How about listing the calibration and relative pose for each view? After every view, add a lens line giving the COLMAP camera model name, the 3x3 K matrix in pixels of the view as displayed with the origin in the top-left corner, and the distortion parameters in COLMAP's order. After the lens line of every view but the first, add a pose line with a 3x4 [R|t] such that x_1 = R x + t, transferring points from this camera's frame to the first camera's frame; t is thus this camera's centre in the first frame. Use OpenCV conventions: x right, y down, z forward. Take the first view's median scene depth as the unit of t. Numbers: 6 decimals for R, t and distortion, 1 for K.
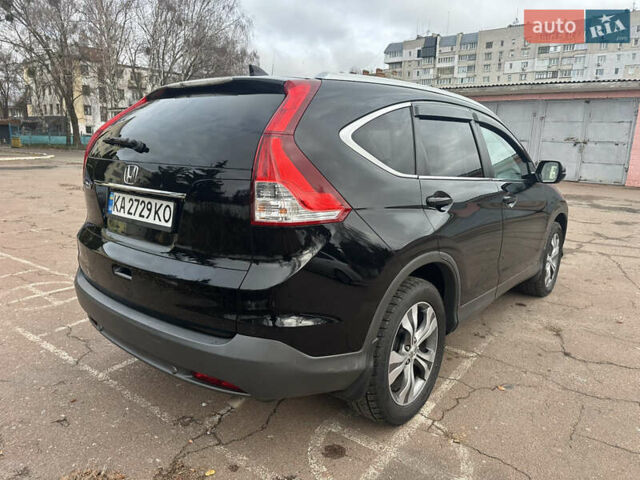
lens RADIAL K [[456.2, 0, 320.0], [0, 456.2, 240.0], [0, 0, 1]] dist [0.006958, -0.005678]
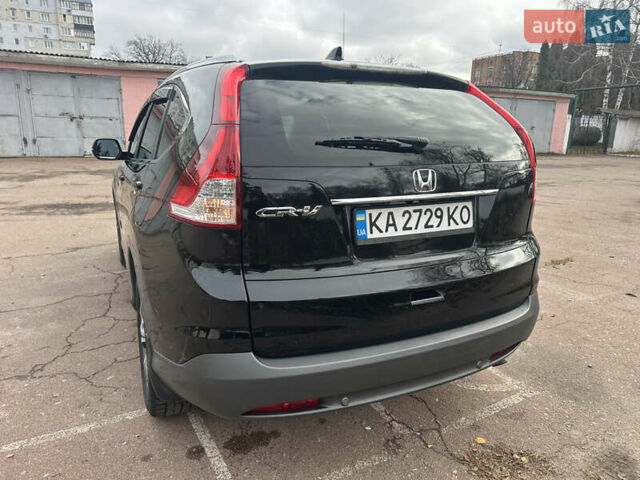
lens RADIAL K [[456.2, 0, 320.0], [0, 456.2, 240.0], [0, 0, 1]] dist [0.006958, -0.005678]
pose [[0.418854, -0.236842, 0.876623, -0.160139], [0.186627, 0.967230, 0.172151, -0.027812], [-0.888669, 0.091496, 0.449329, 0.103254]]
